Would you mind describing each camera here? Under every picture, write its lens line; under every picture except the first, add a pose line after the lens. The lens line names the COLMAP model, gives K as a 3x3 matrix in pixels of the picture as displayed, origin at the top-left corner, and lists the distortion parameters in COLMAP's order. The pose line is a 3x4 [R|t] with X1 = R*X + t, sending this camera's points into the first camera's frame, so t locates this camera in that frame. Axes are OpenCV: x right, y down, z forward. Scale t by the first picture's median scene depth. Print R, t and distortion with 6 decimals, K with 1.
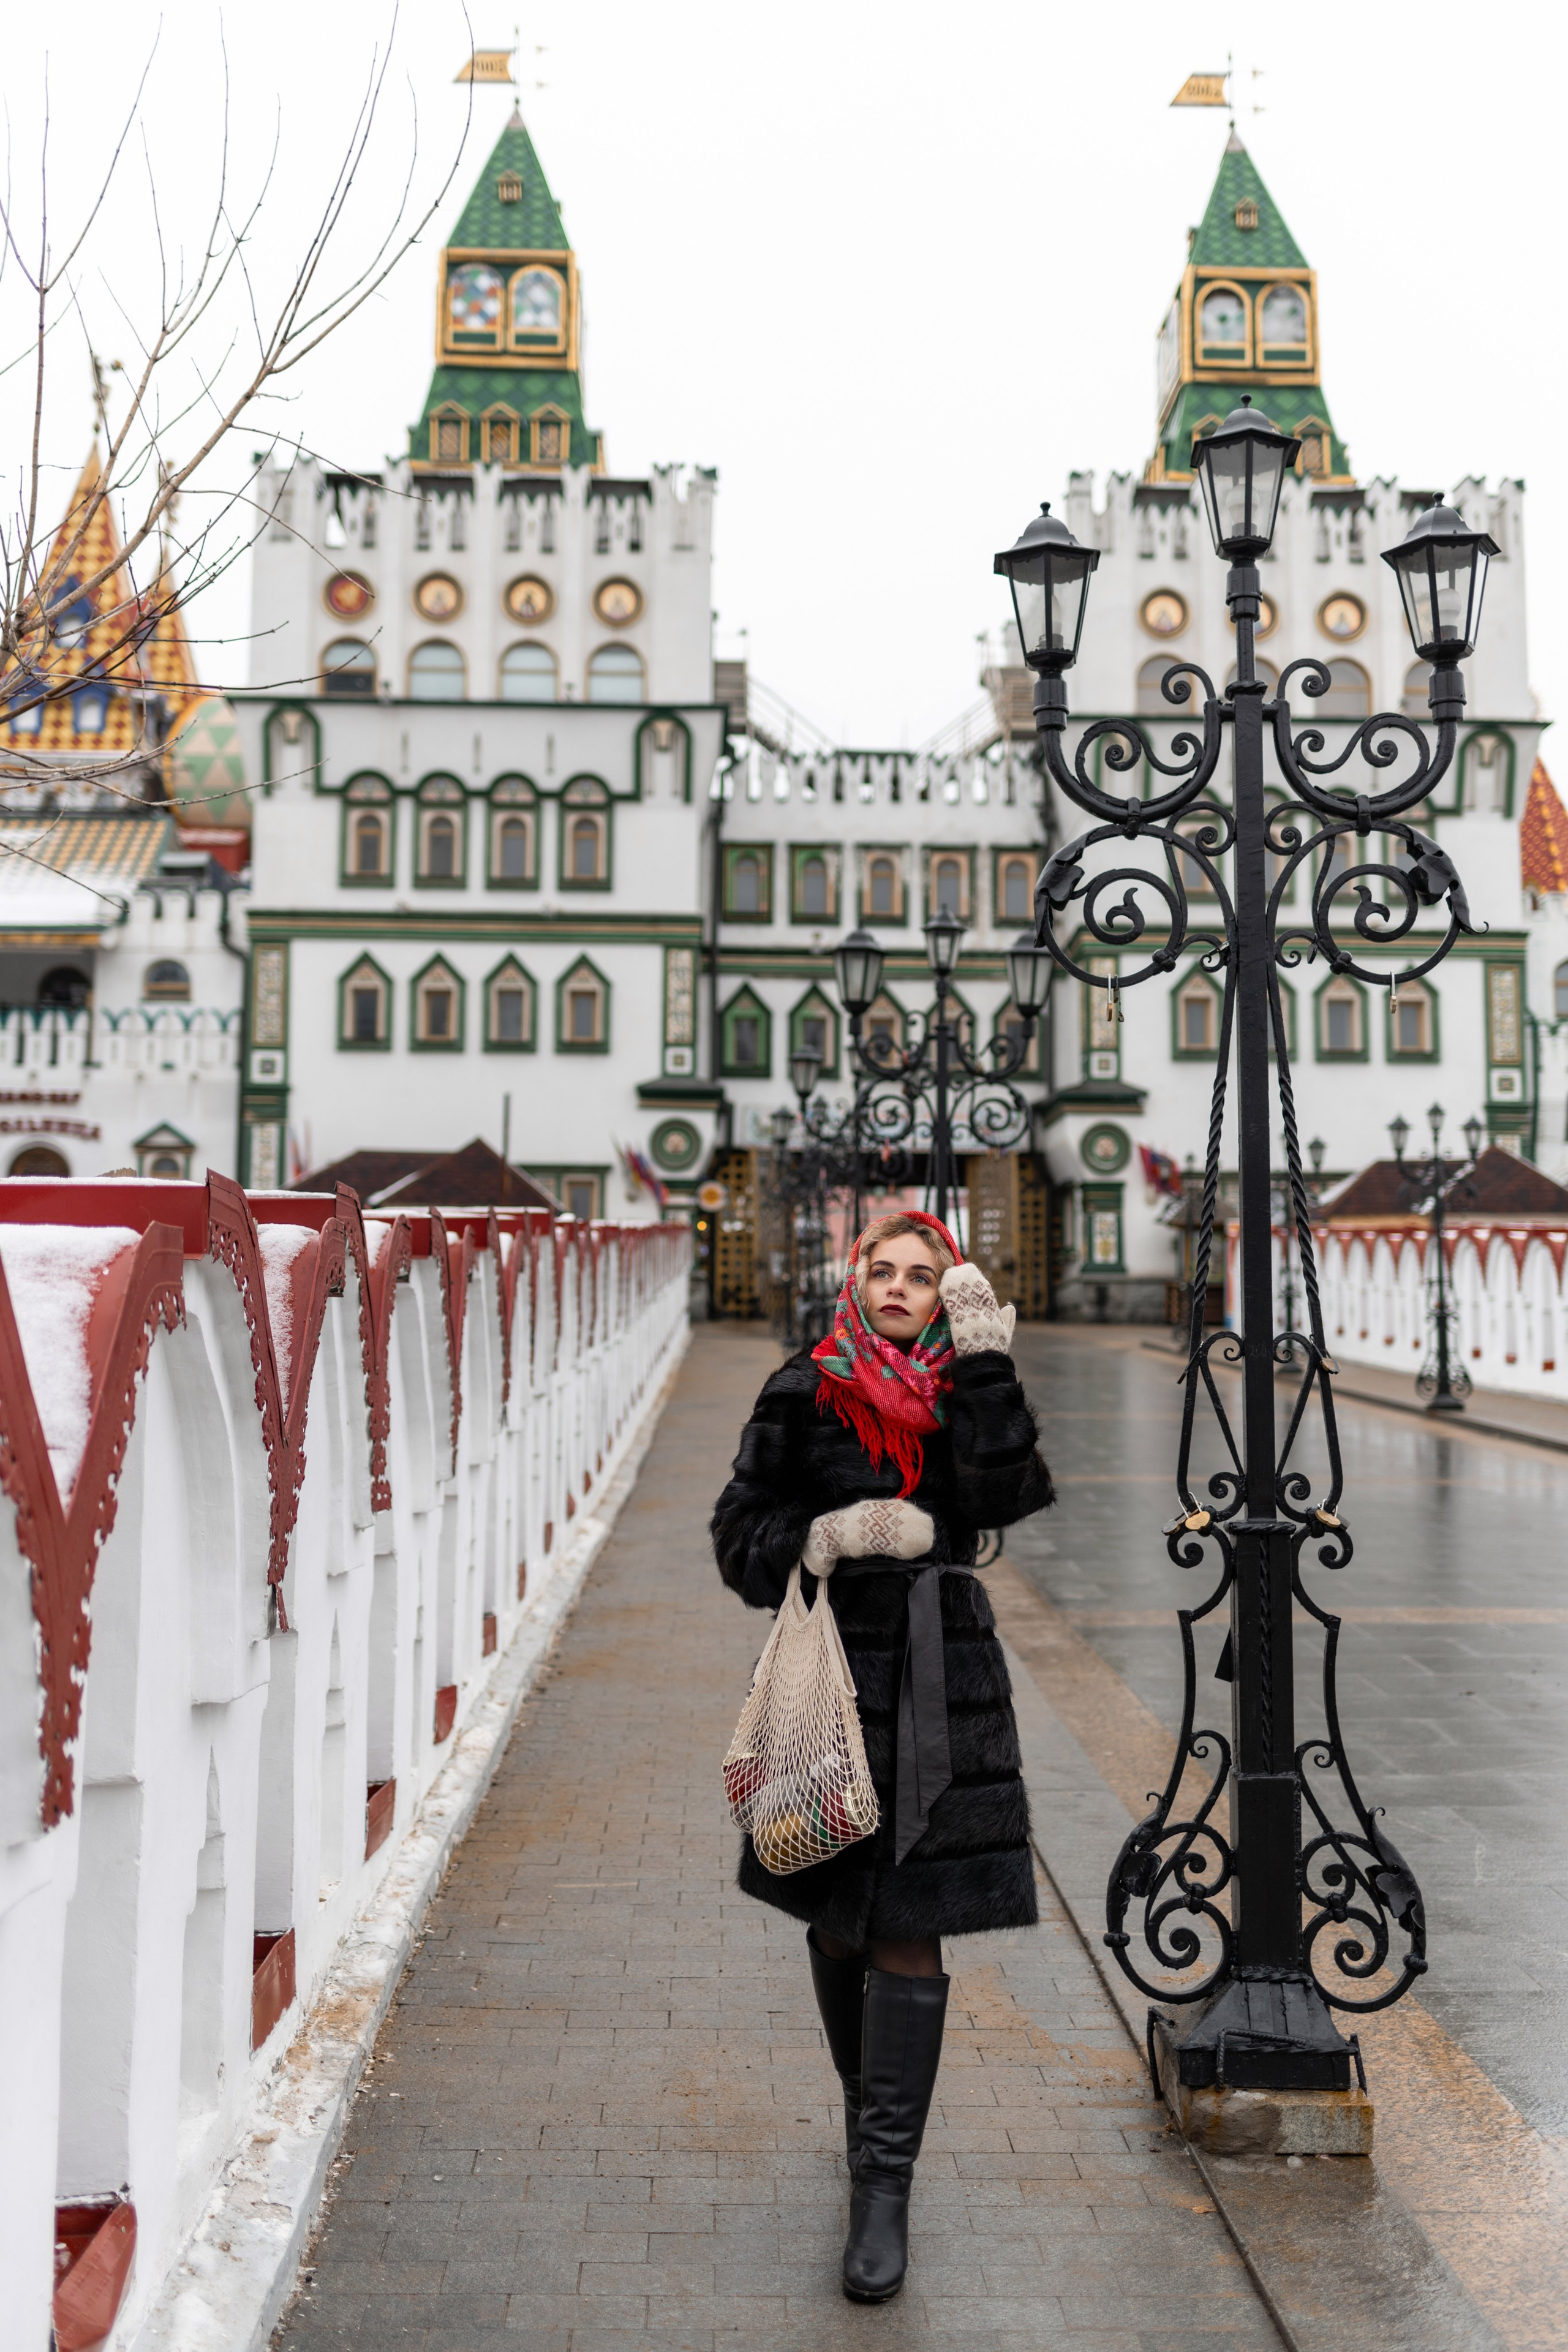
lens RADIAL K [[2441.0, 0, 784.0], [0, 2441.0, 1176.0], [0, 0, 1]] dist [0.021875, -0.015307]
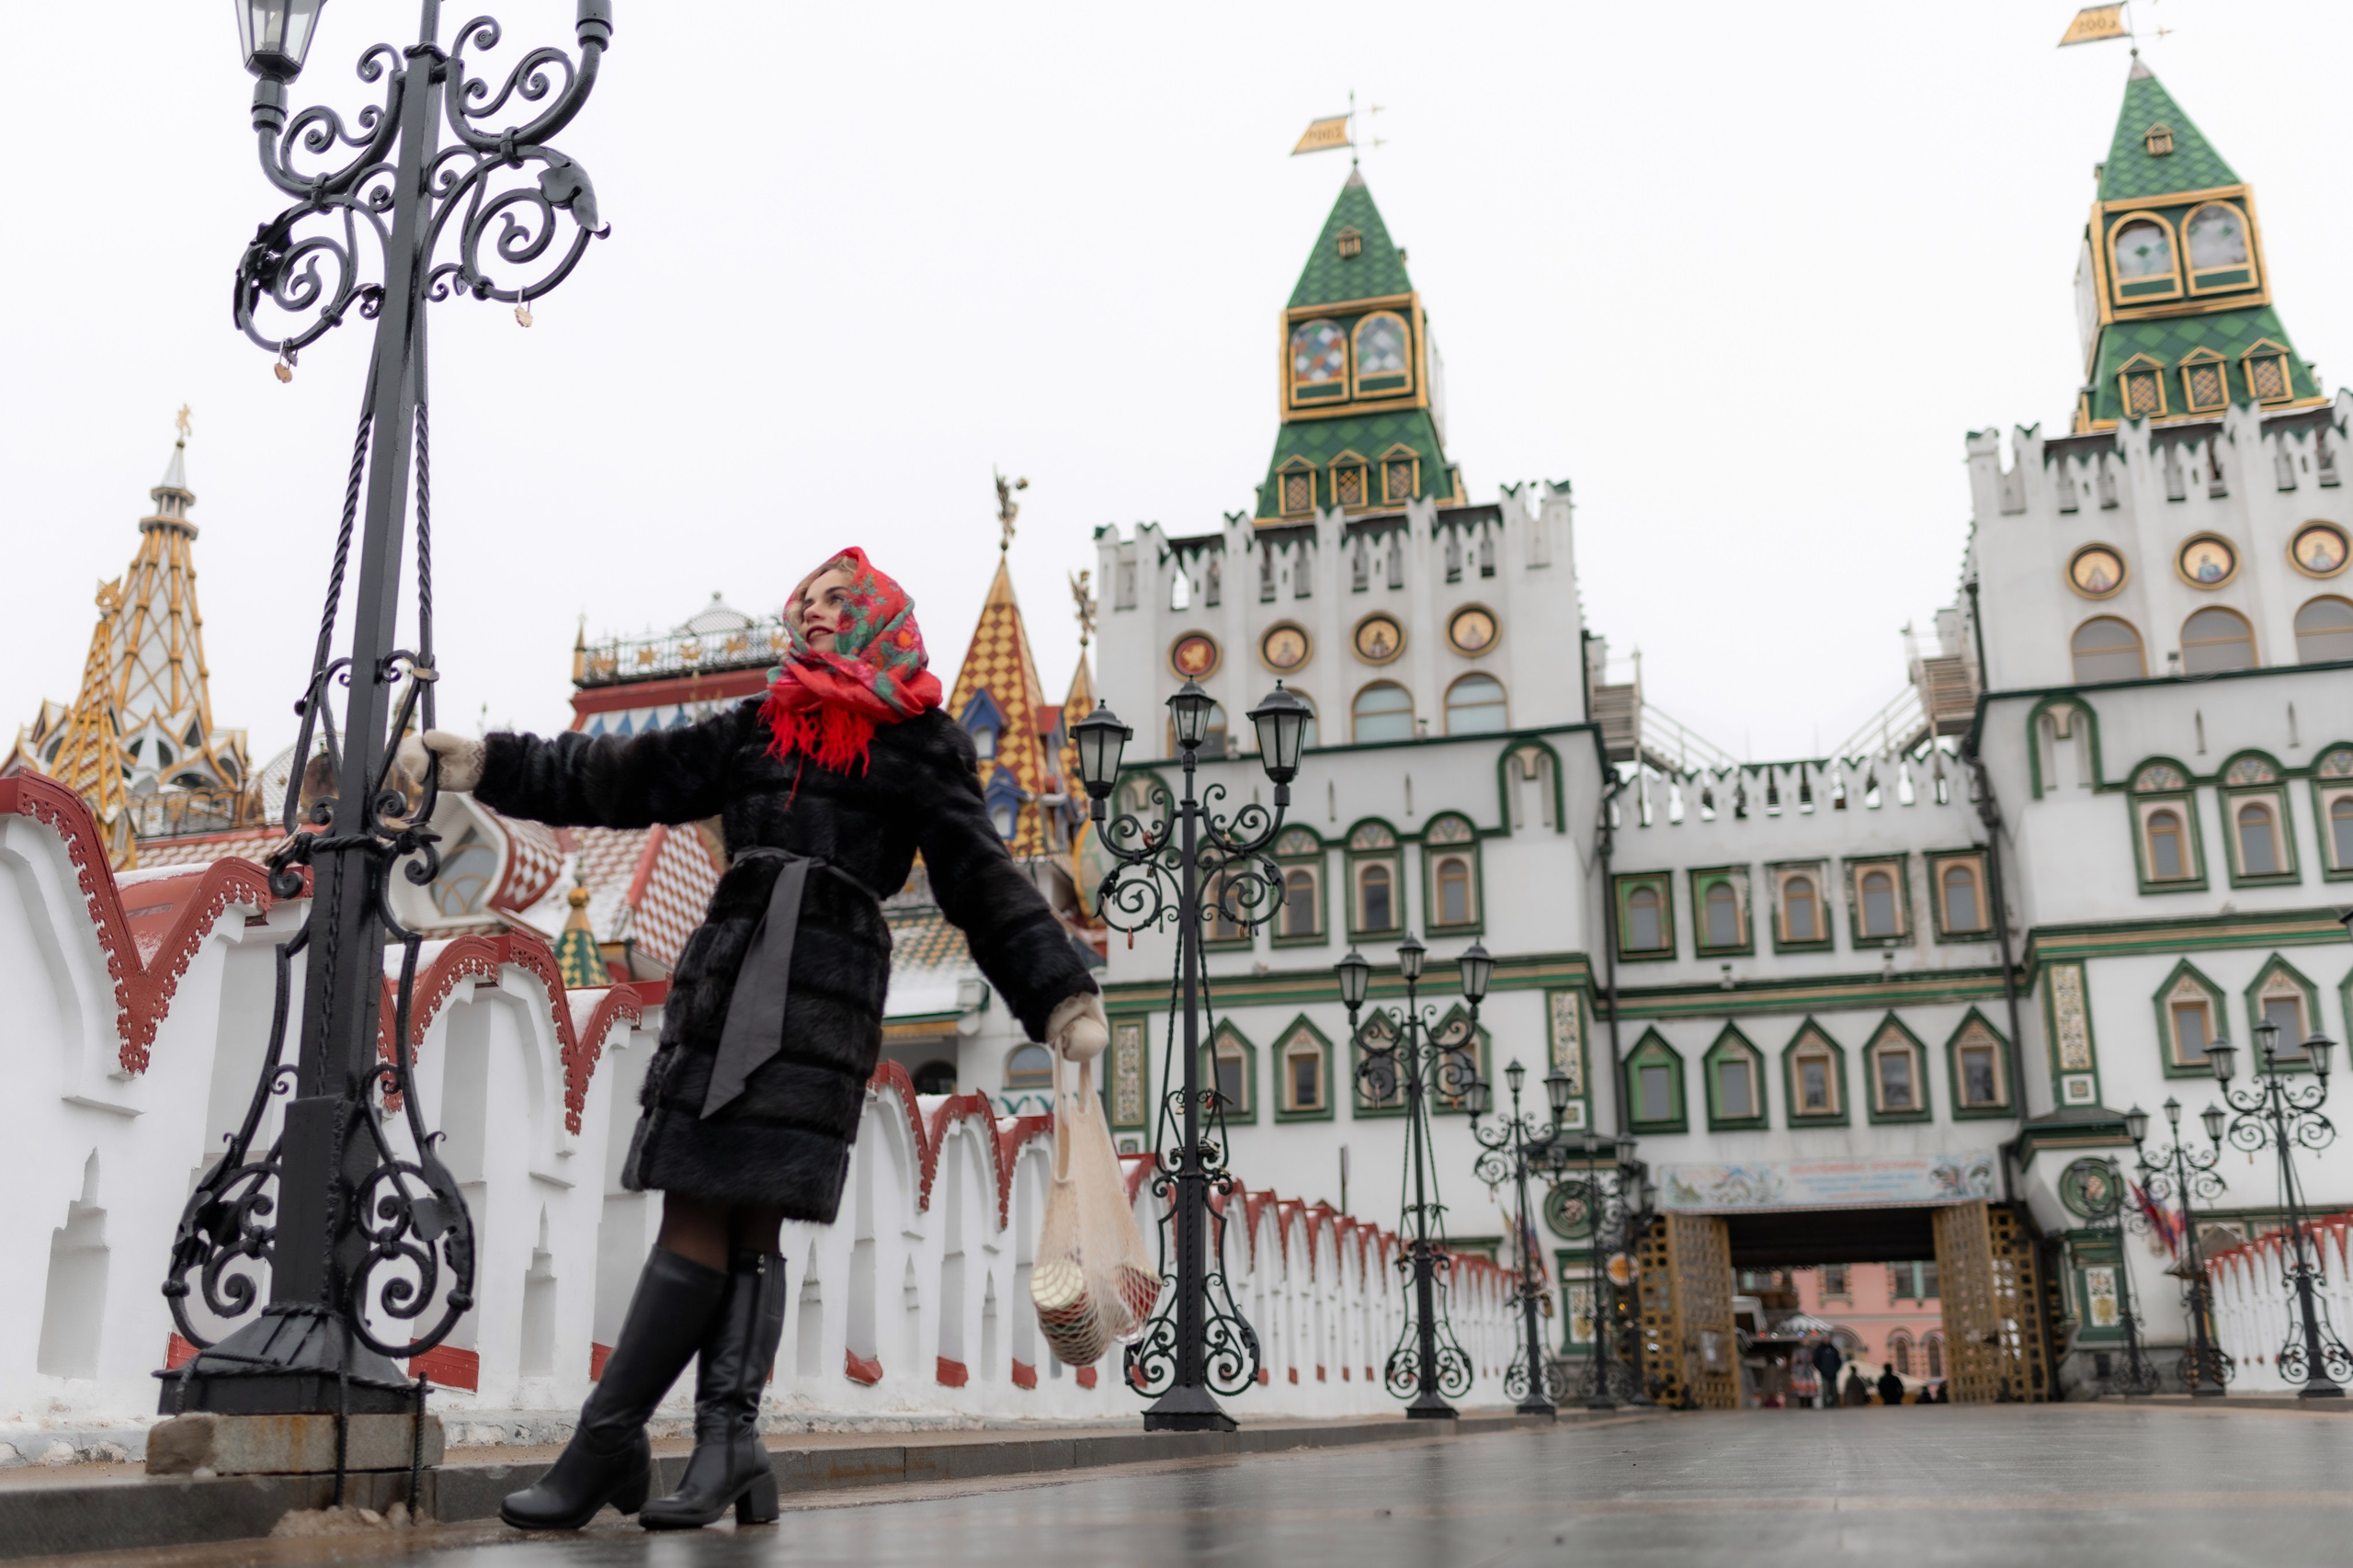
lens RADIAL K [[2669.3, 0, 1114.9], [0, 2669.3, 806.3], [0, 0, 1]] dist [0.015841, -0.011691]
pose [[0.951498, -0.098676, -0.291401, 0.090729], [0.036449, 0.976654, -0.211703, 0.041671], [0.305488, 0.190813, 0.932881, 0.015233]]
